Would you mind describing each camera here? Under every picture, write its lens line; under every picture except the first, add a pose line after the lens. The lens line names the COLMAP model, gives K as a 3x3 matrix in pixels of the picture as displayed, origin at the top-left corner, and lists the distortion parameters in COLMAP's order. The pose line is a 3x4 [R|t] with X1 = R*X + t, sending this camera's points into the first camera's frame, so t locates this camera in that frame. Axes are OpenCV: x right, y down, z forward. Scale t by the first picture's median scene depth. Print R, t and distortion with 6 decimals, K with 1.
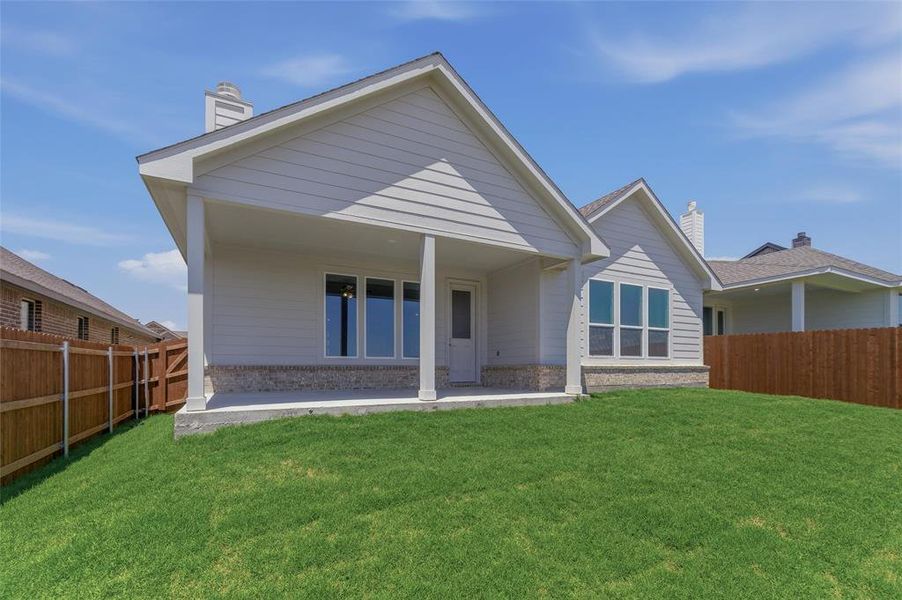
lens RADIAL K [[385.3, 0, 451.8], [0, 385.3, 303.0], [0, 0, 1]] dist [0.001386, 0.001106]
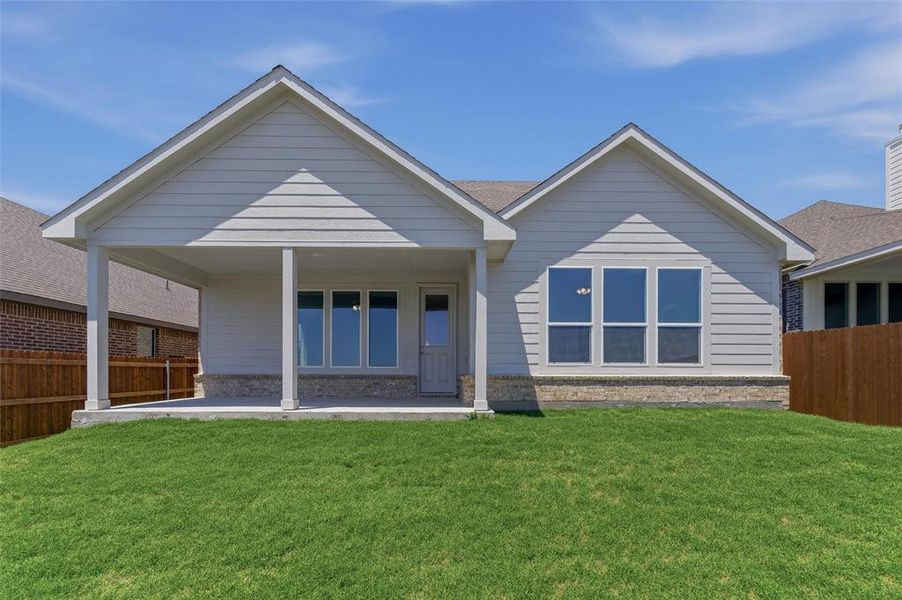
lens RADIAL K [[385.3, 0, 454.4], [0, 385.3, 314.7], [0, 0, 1]] dist [0.001386, 0.001106]
pose [[0.895939, -0.065991, -0.439247, 0.537280], [0.070466, 0.997495, -0.006130, 0.026568], [0.438551, -0.025460, 0.898345, 0.191022]]
